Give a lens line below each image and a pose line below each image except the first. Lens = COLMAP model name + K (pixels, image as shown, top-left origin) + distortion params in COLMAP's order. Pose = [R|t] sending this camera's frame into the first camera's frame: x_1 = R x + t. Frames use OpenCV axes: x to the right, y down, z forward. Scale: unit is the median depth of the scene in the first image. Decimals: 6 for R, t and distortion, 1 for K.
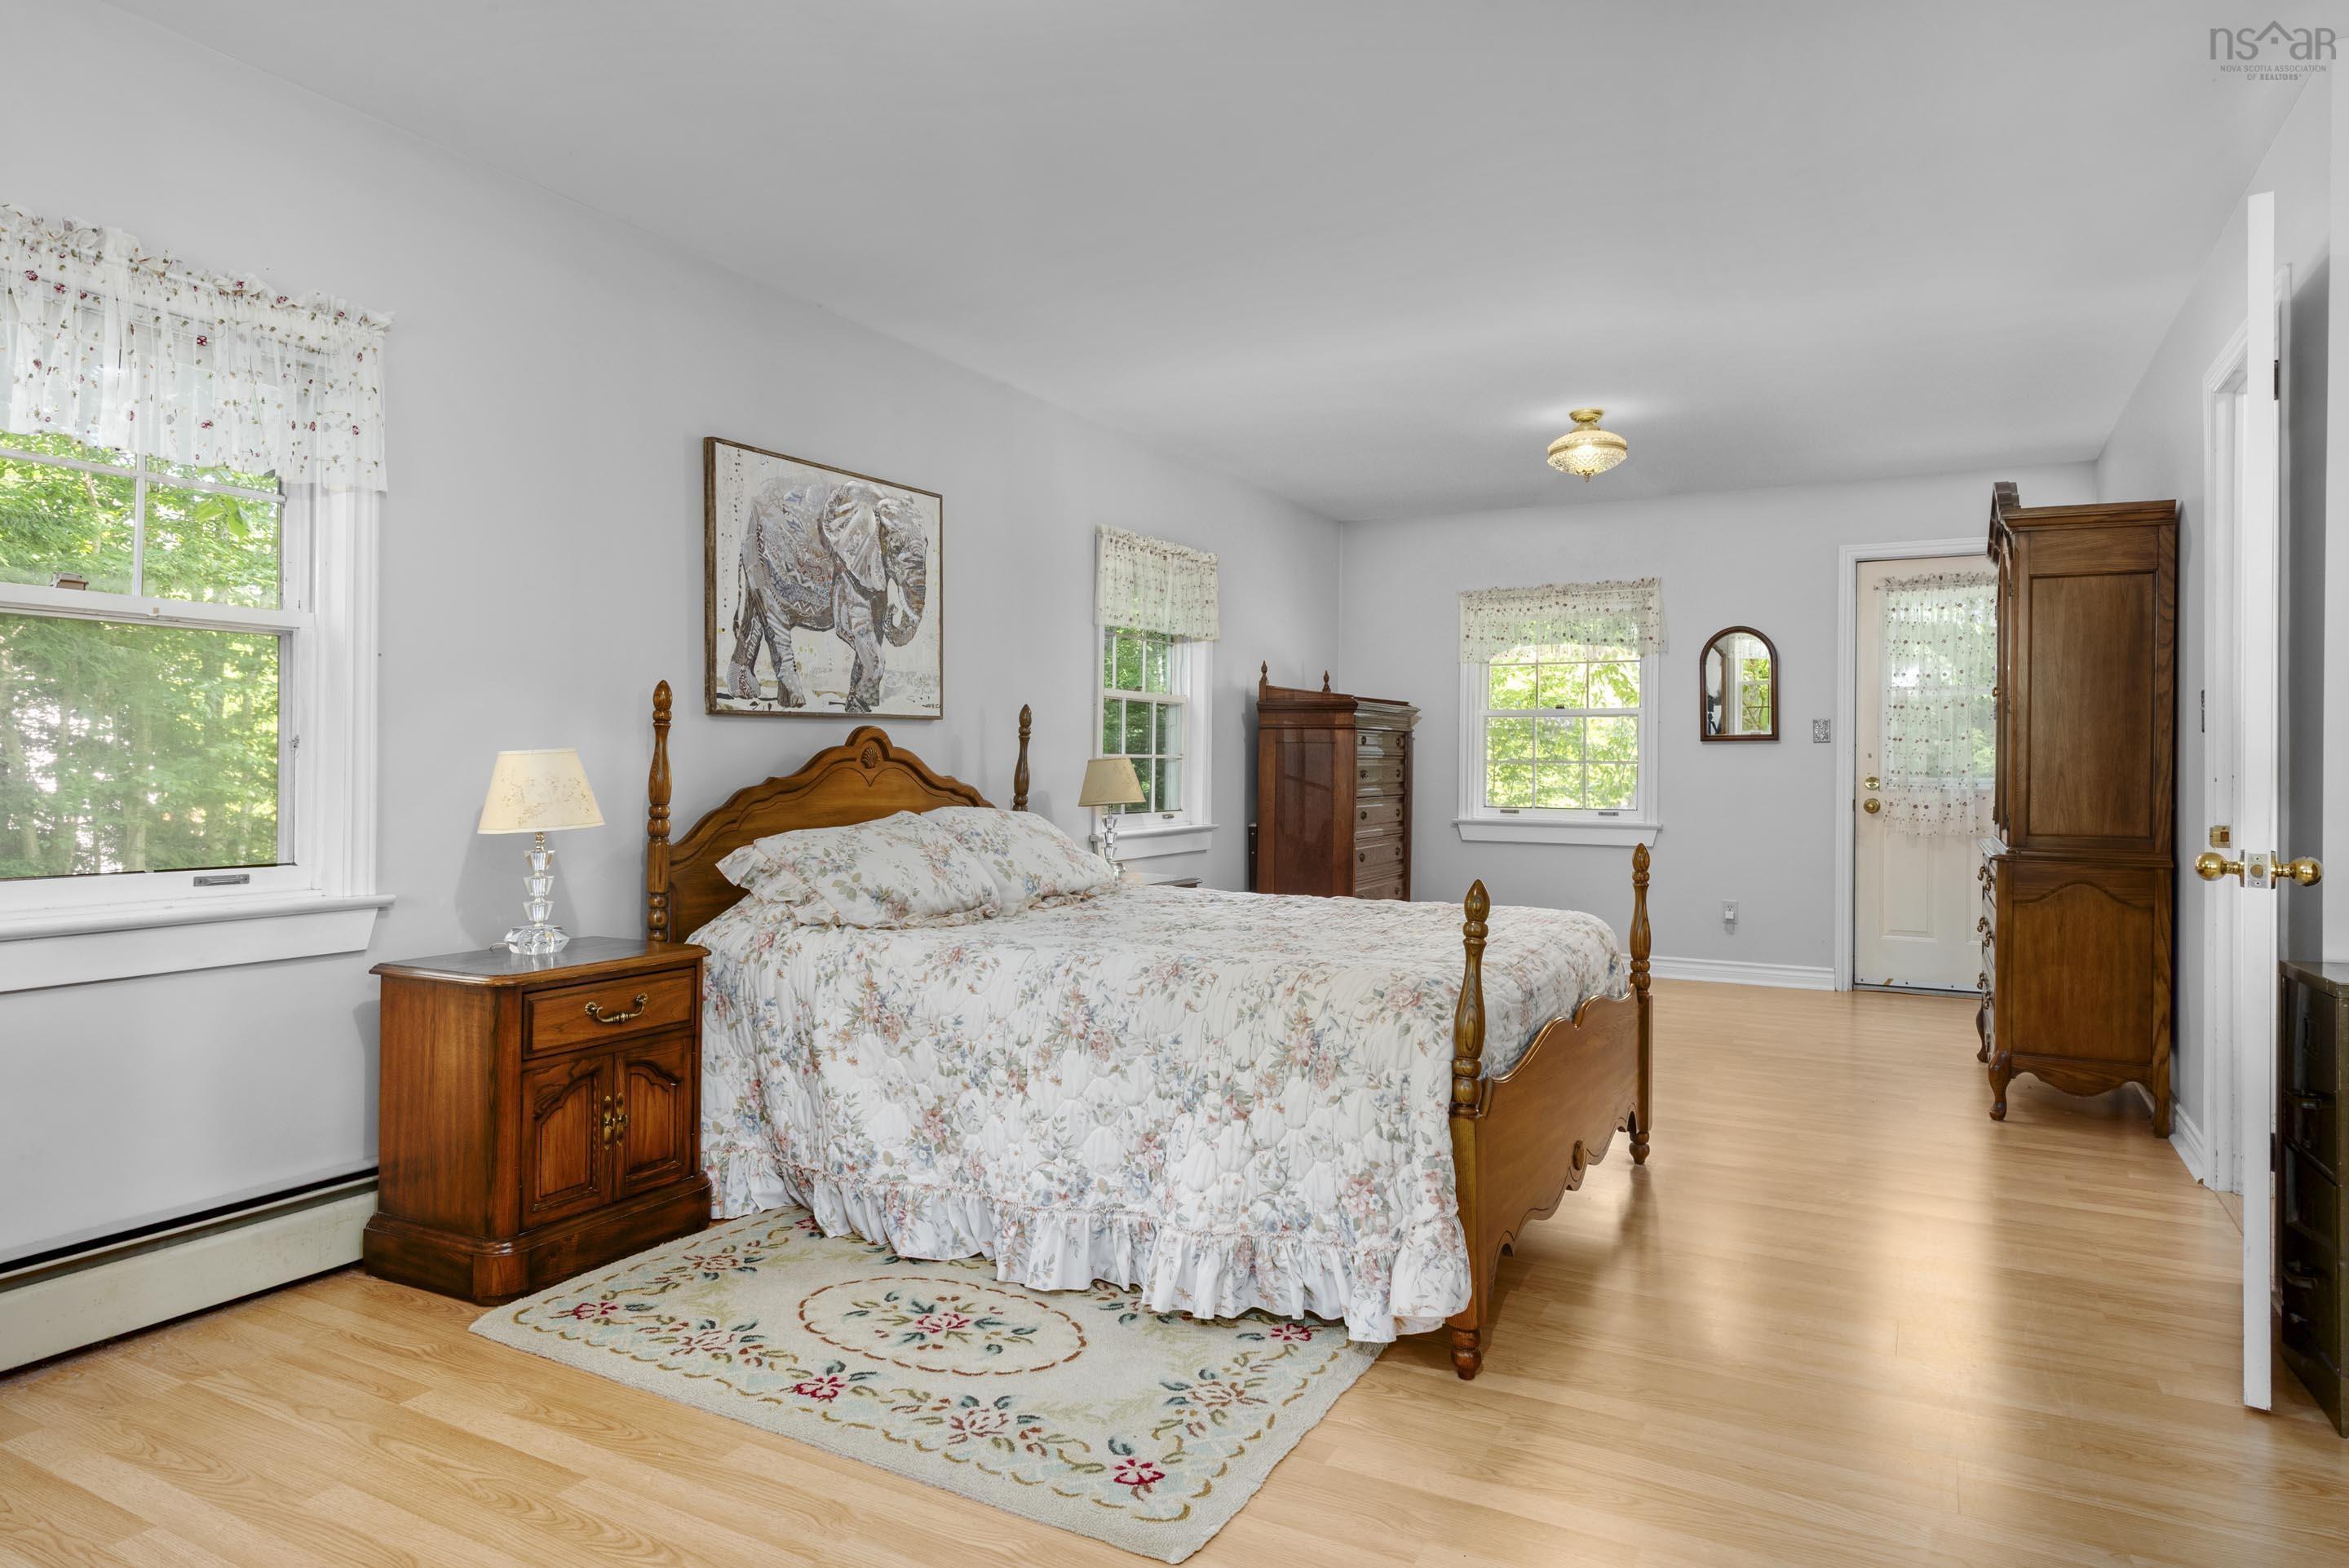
lens RADIAL K [[1380.5, 0, 1173.6], [0, 1380.5, 786.1], [0, 0, 1]] dist [0.001935, 0.000080]
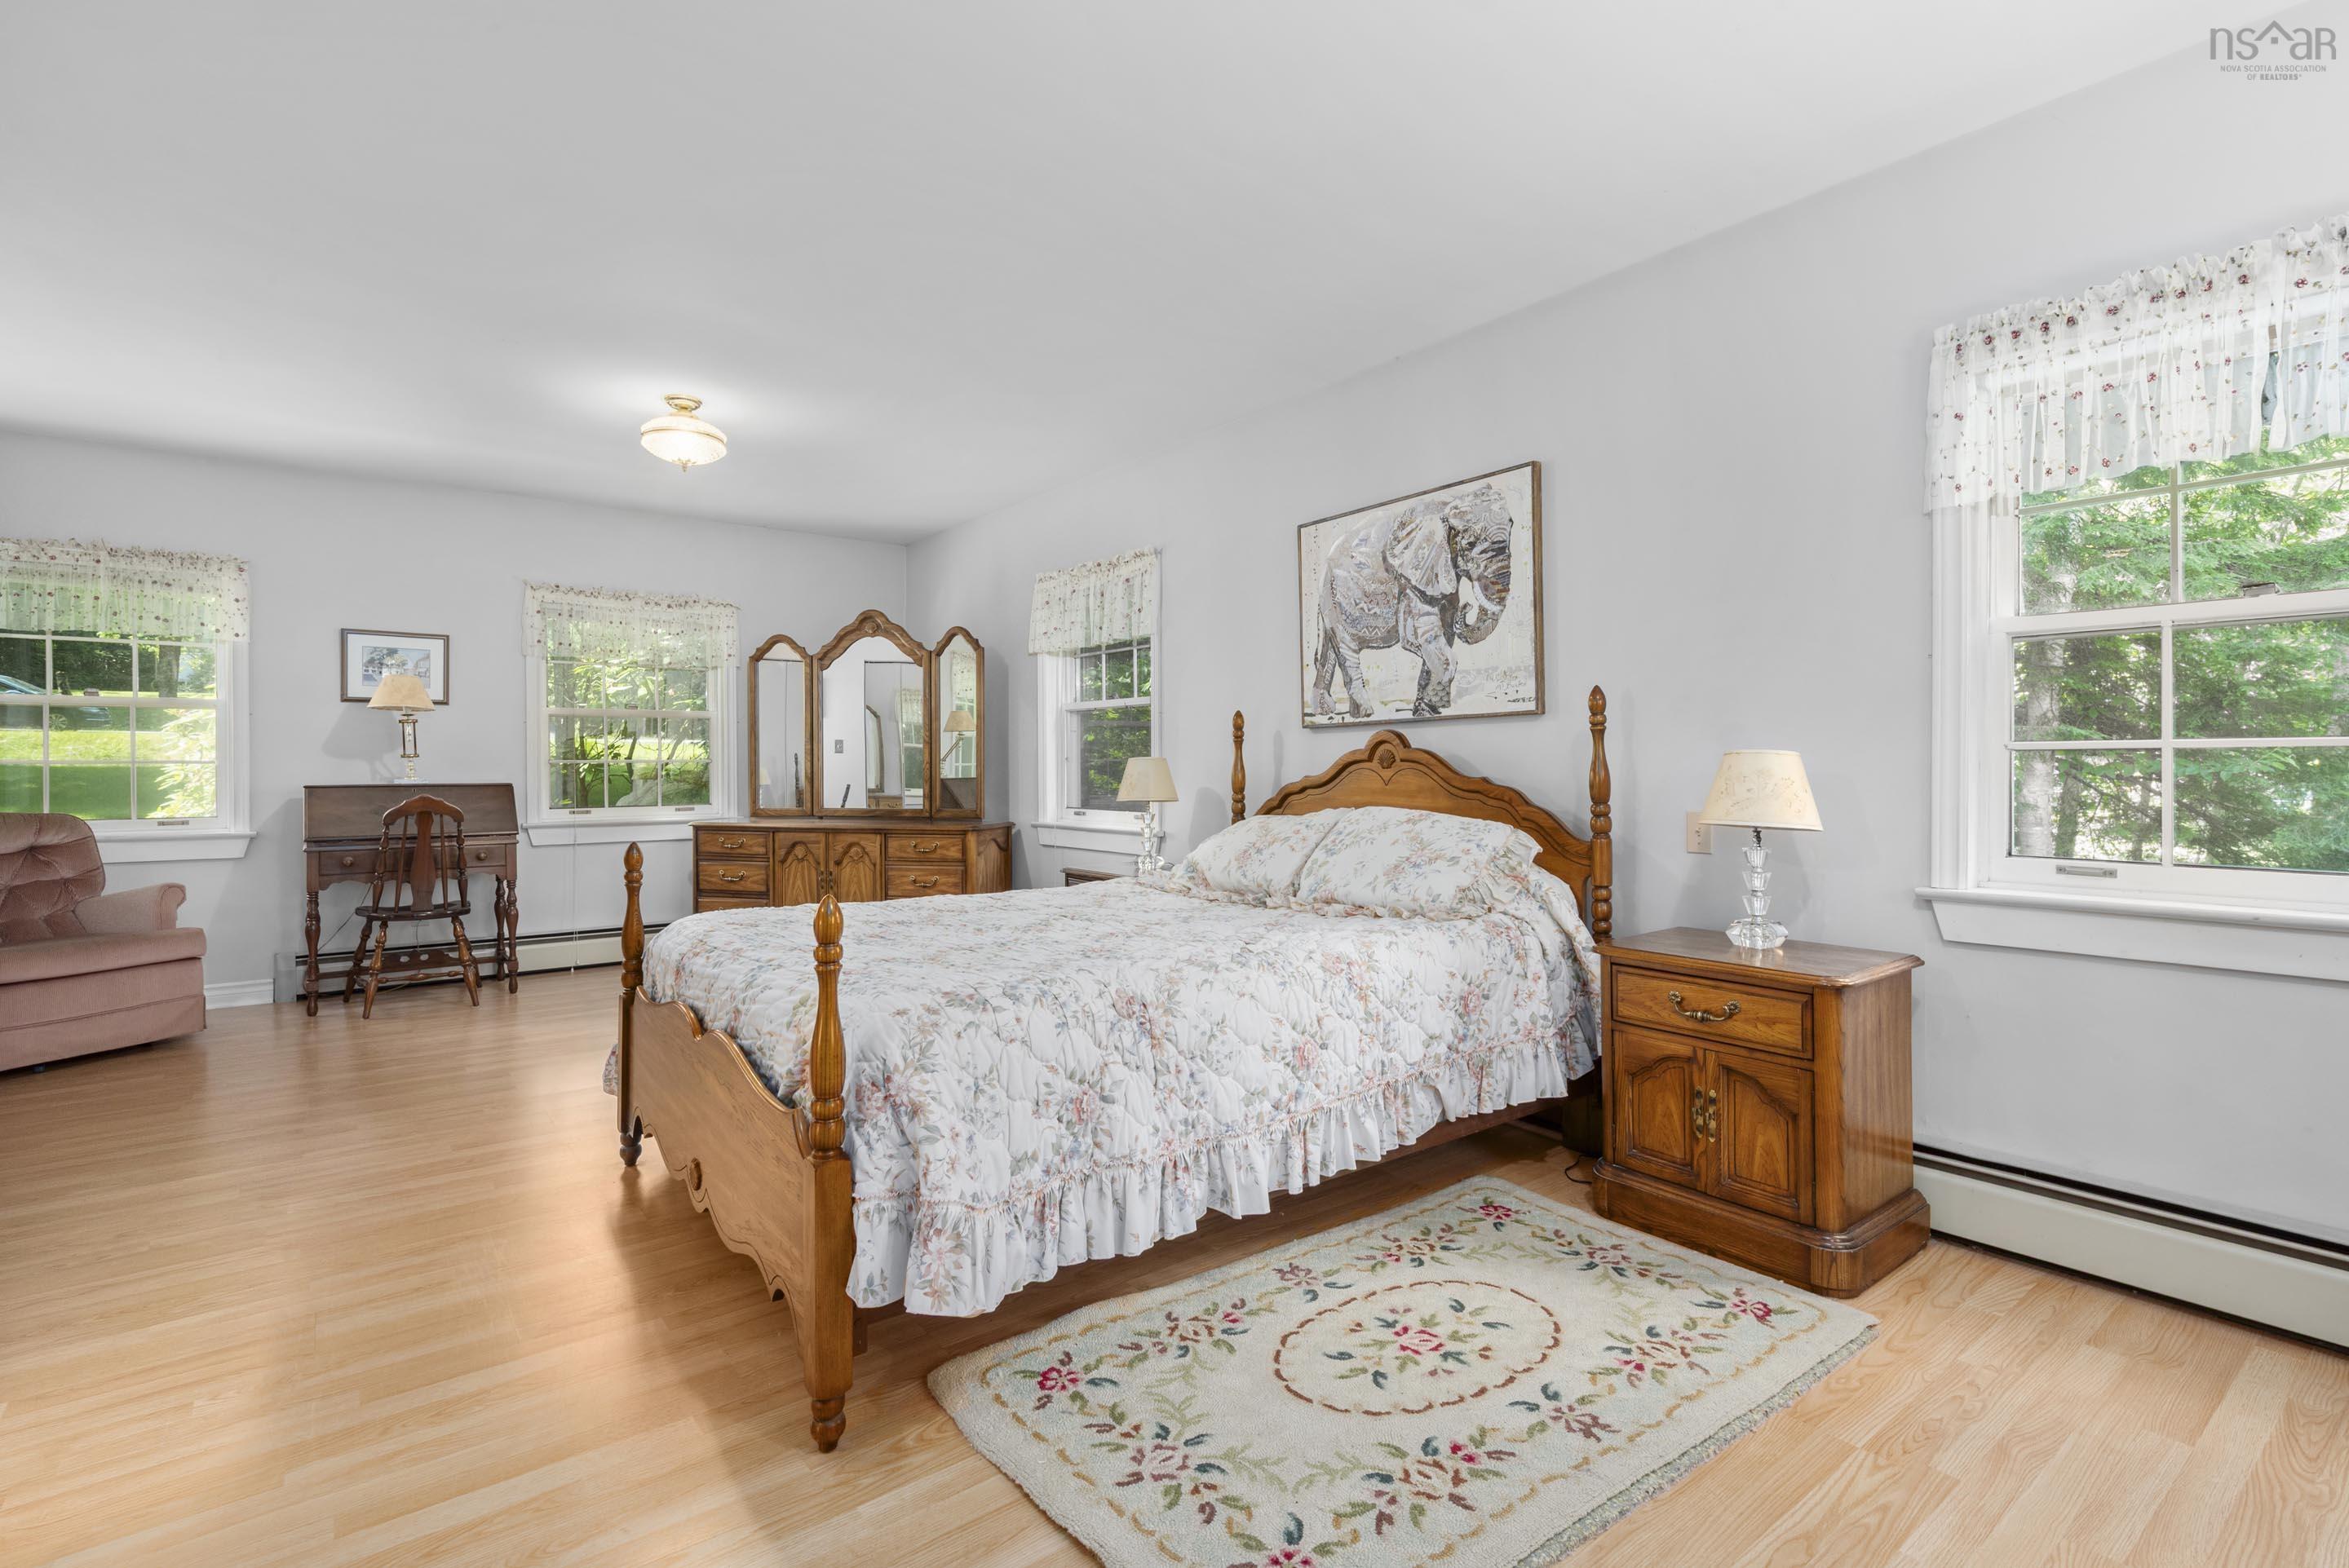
lens RADIAL K [[1094.5, 0, 1168.6], [0, 1094.5, 762.0], [0, 0, 1]] dist [-0.000166, -0.000103]
pose [[-0.413008, -0.002472, -0.910724, 0.618820], [-0.010170, 0.999946, 0.001898, -0.018243], [0.910670, 0.010046, -0.413011, 1.176197]]
